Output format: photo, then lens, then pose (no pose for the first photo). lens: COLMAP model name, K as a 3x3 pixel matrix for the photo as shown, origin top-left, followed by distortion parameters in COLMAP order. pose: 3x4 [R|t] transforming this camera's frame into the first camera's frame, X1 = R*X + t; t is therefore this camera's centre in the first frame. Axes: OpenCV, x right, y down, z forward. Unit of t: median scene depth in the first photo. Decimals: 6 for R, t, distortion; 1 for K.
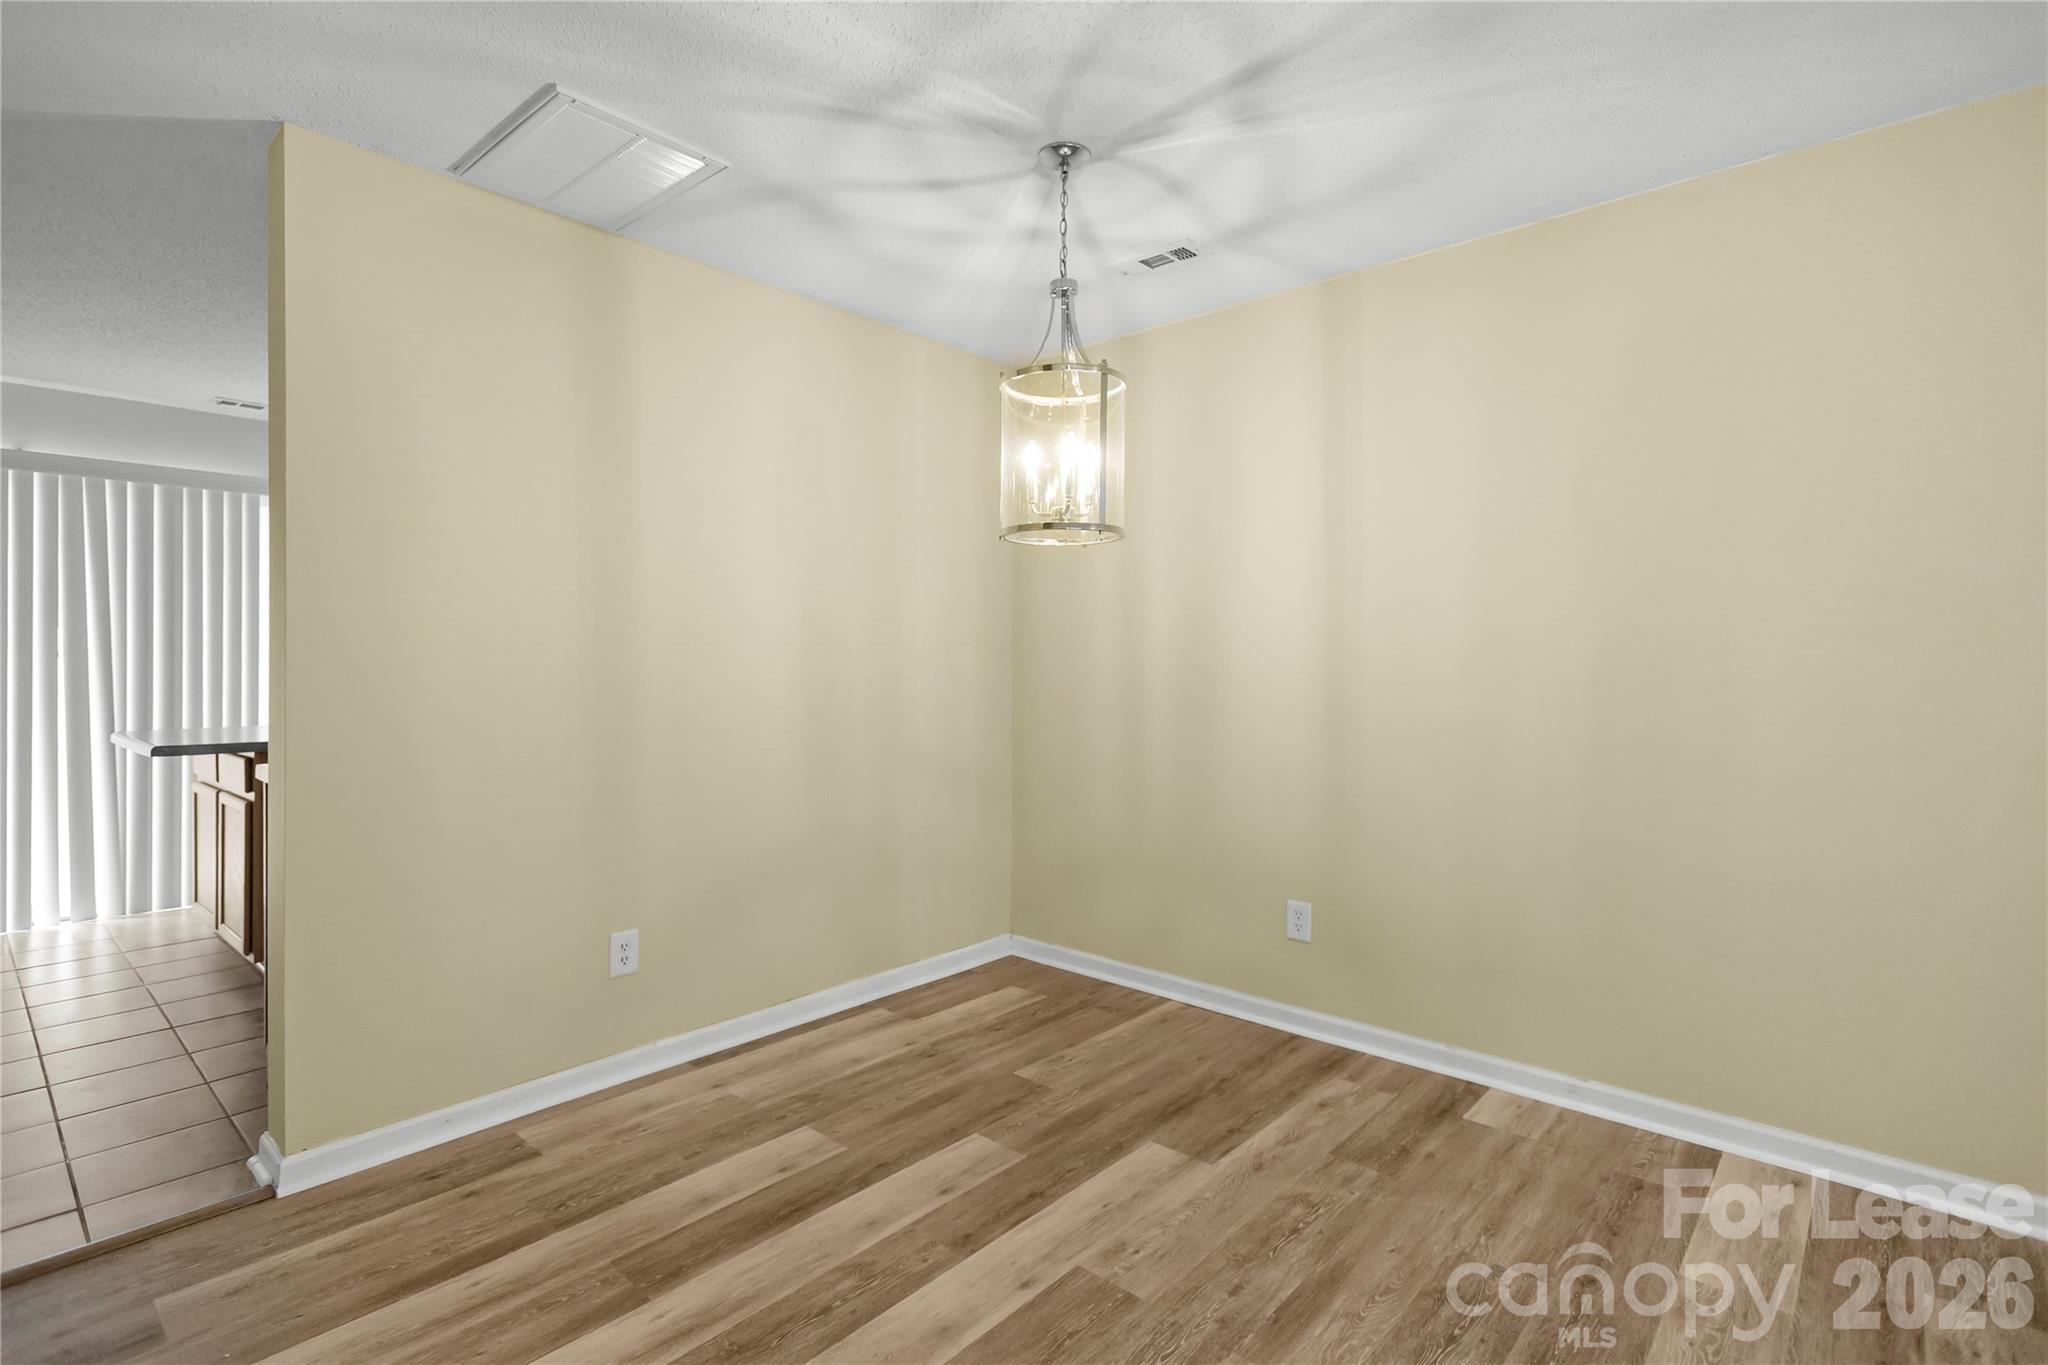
lens RADIAL K [[978.0, 0, 1003.9], [0, 978.0, 654.4], [0, 0, 1]] dist [0.014559, -0.002916]
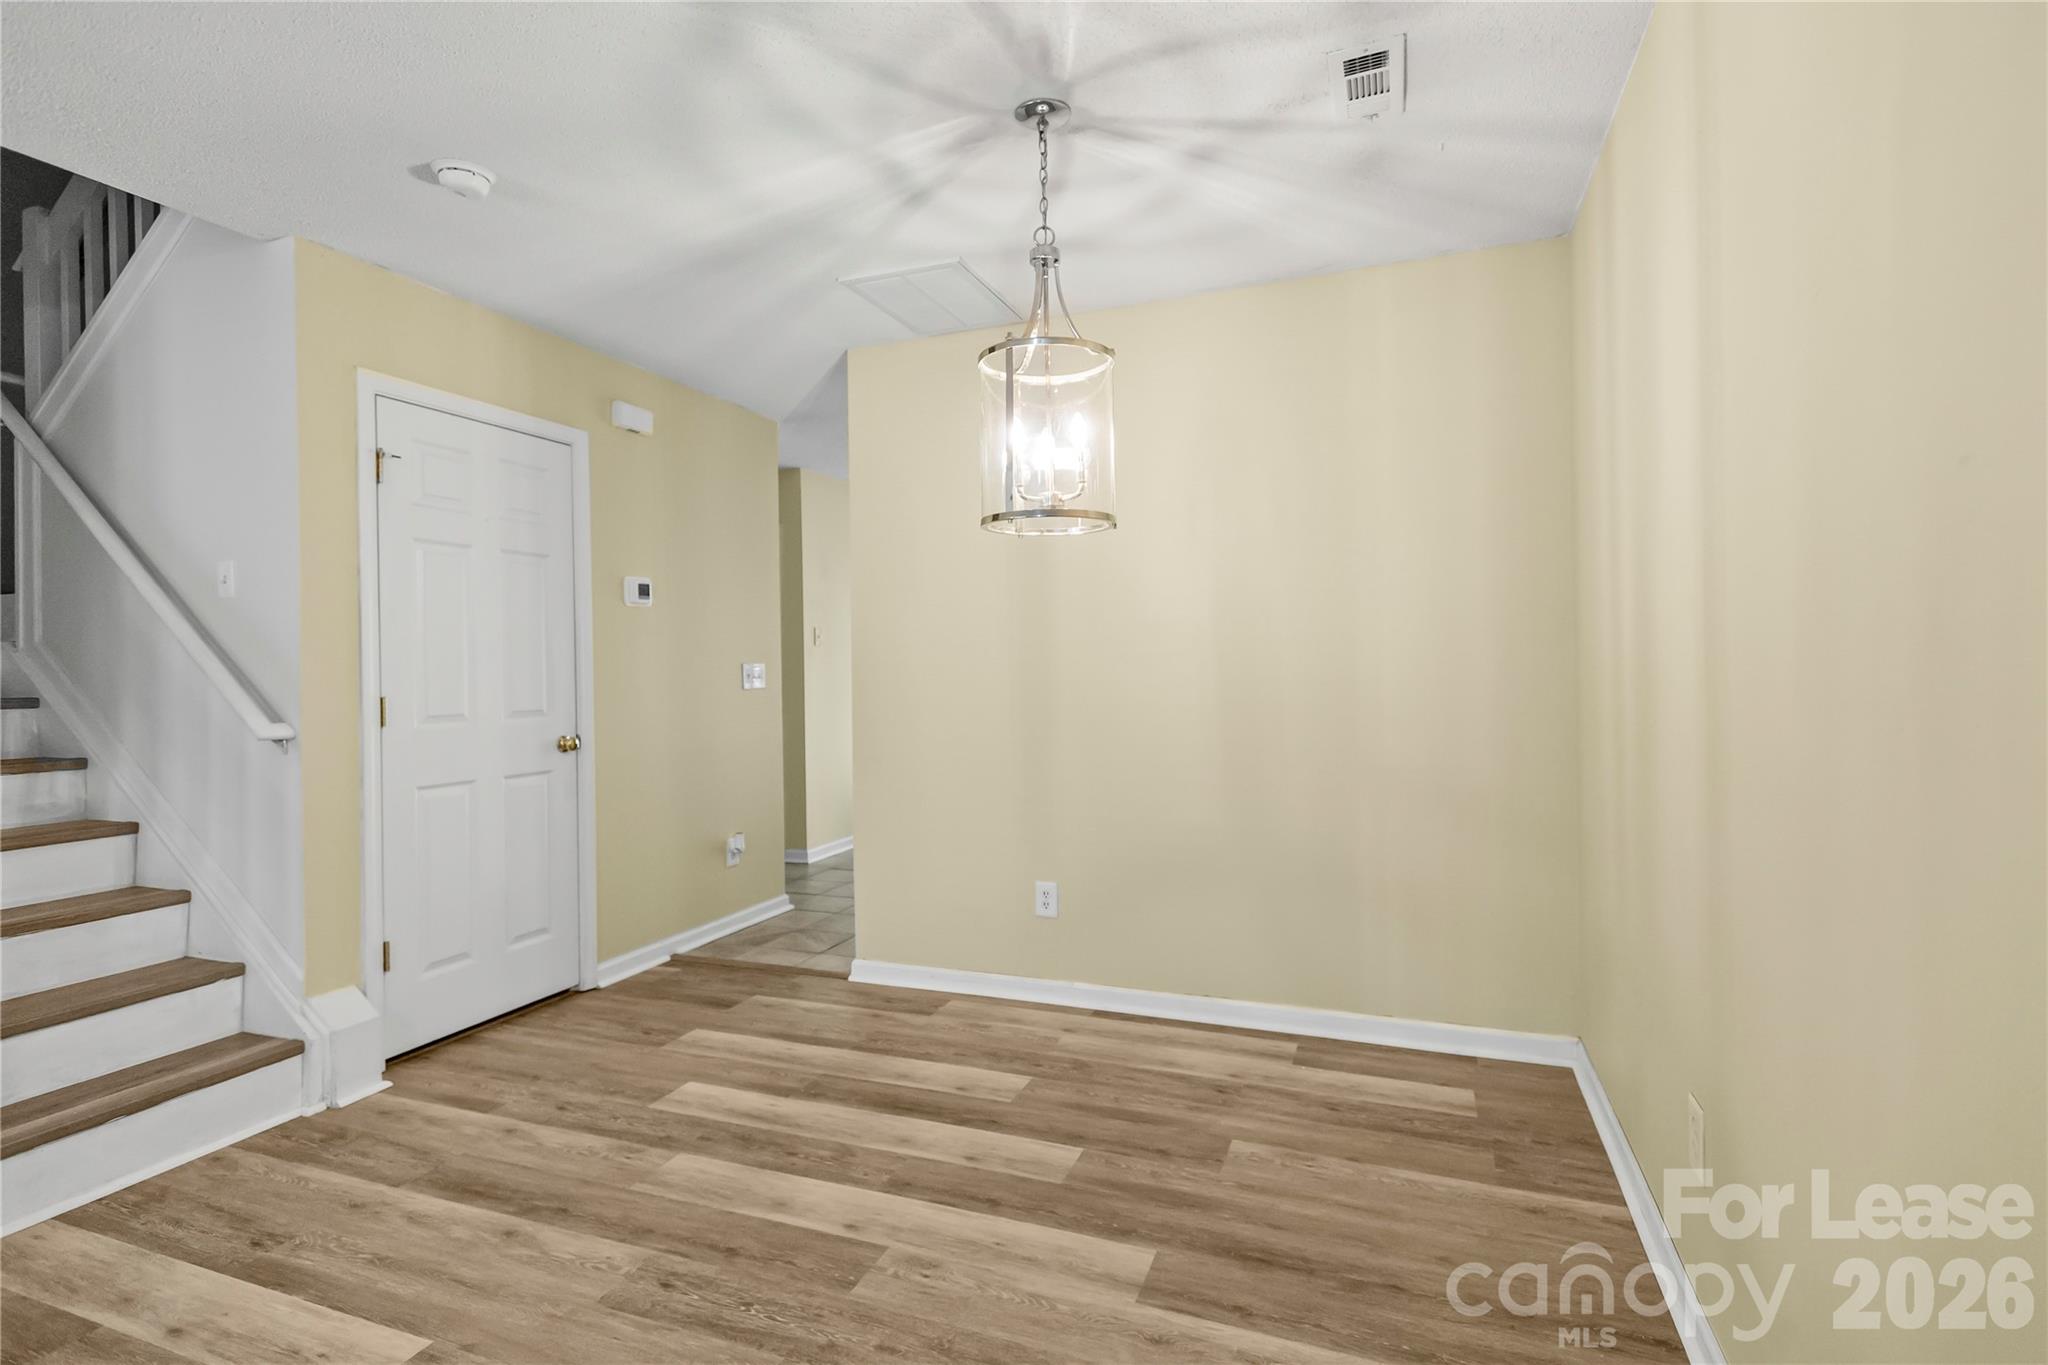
lens RADIAL K [[978.0, 0, 1005.2], [0, 978.0, 663.9], [0, 0, 1]] dist [0.014559, -0.002916]
pose [[0.351923, -0.007281, -0.936001, 0.933282], [0.024205, 0.999706, 0.001324, 0.005250], [0.935716, -0.023122, 0.351996, 0.649538]]
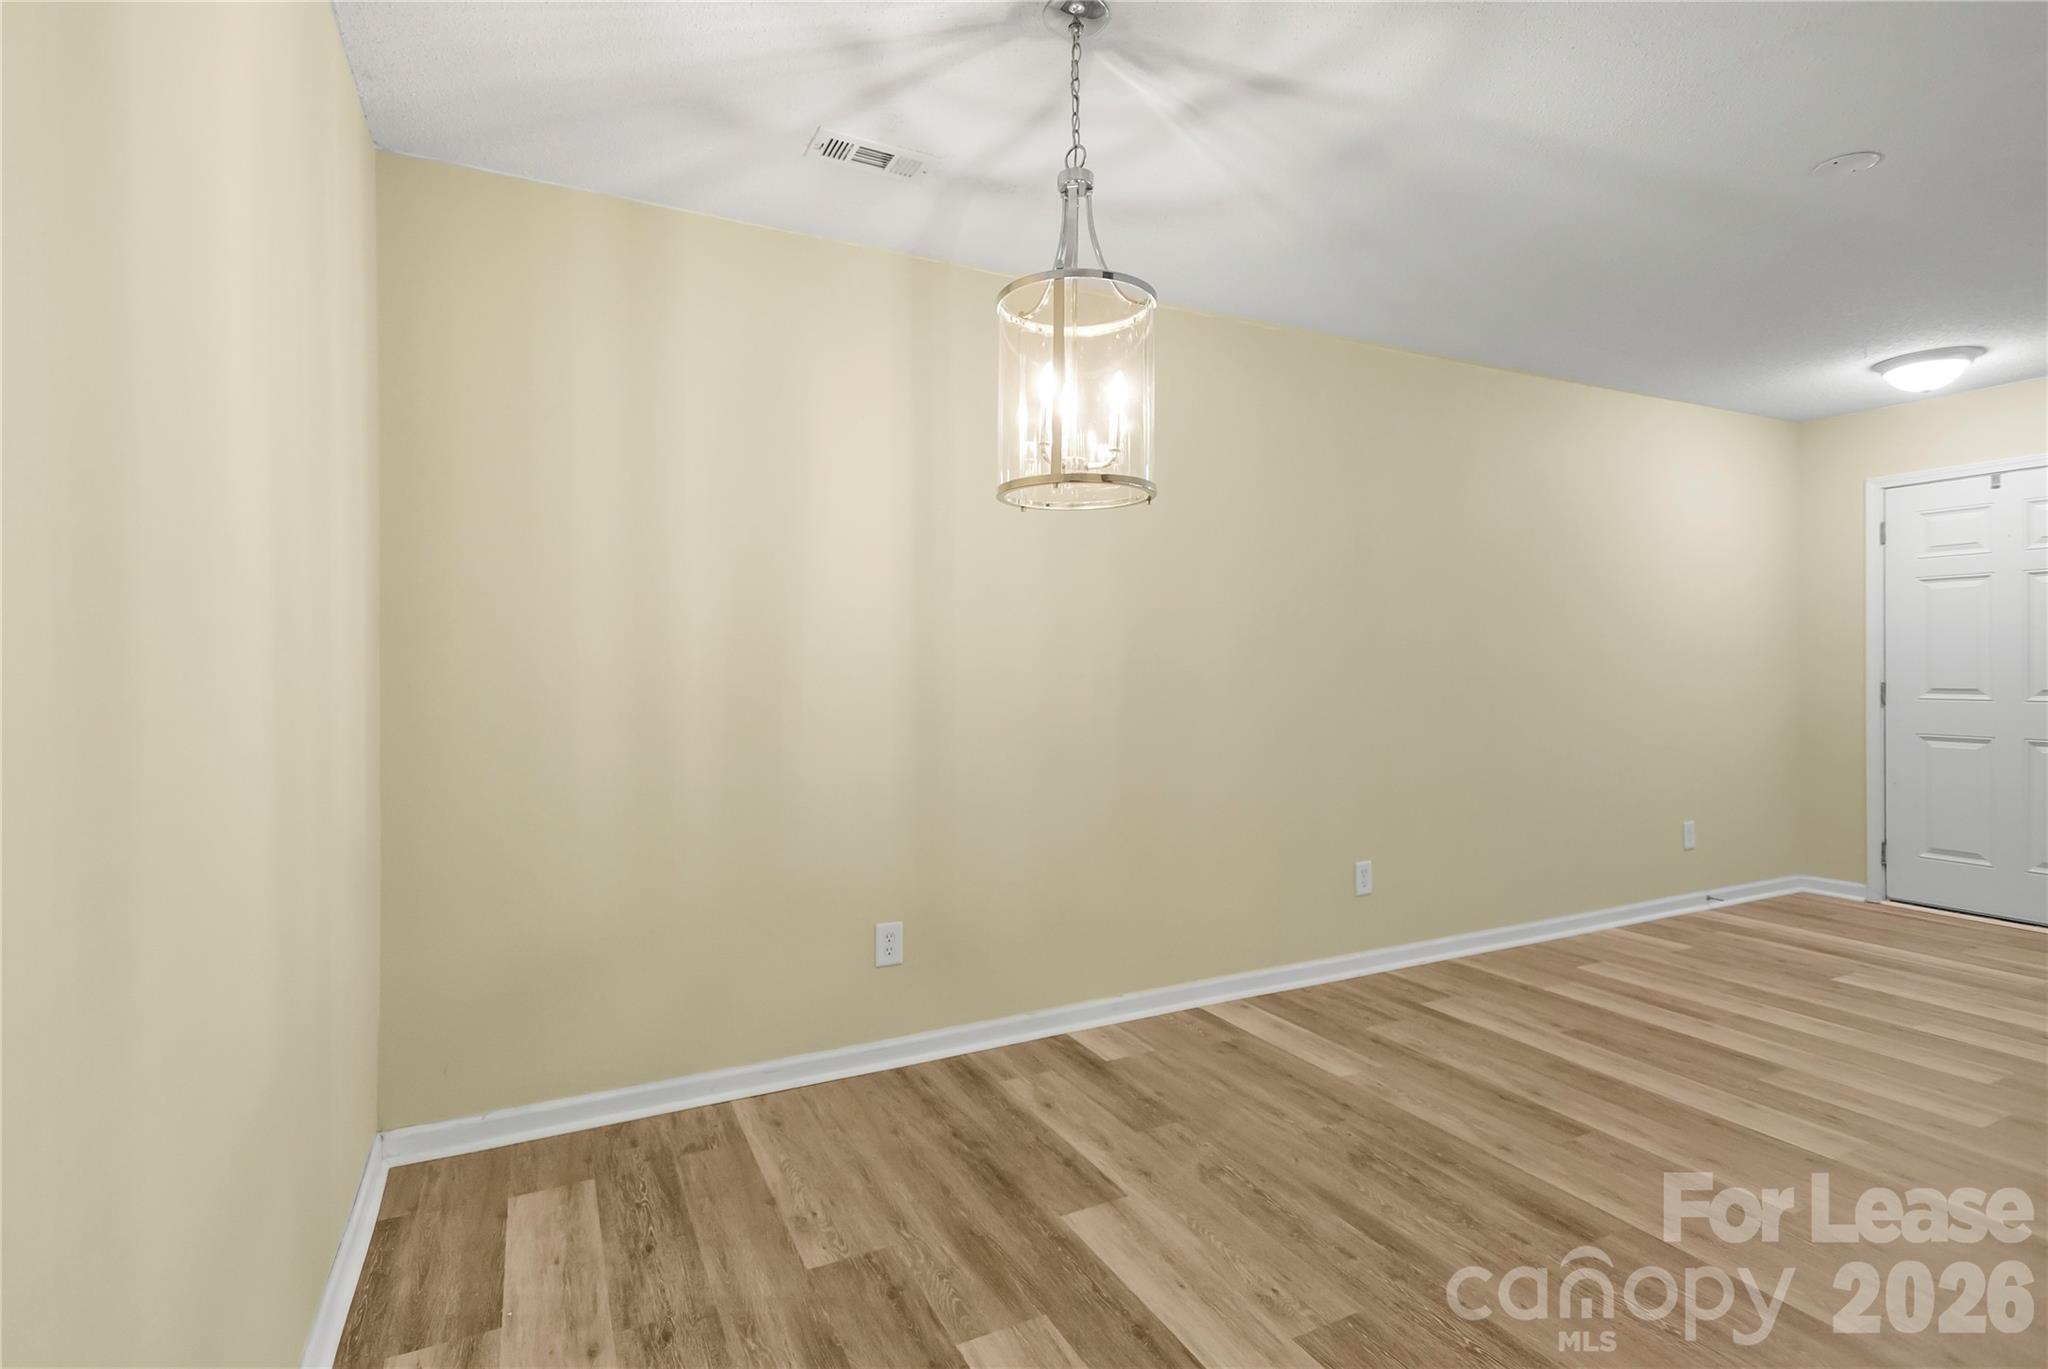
lens RADIAL K [[978.0, 0, 1028.0], [0, 978.0, 665.5], [0, 0, 1]] dist [0.014559, -0.002916]
pose [[0.347664, 0.002813, 0.937615, -0.712809], [-0.005005, 0.999987, -0.001145, 0.016756], [-0.937606, -0.004295, 0.347673, 0.781567]]
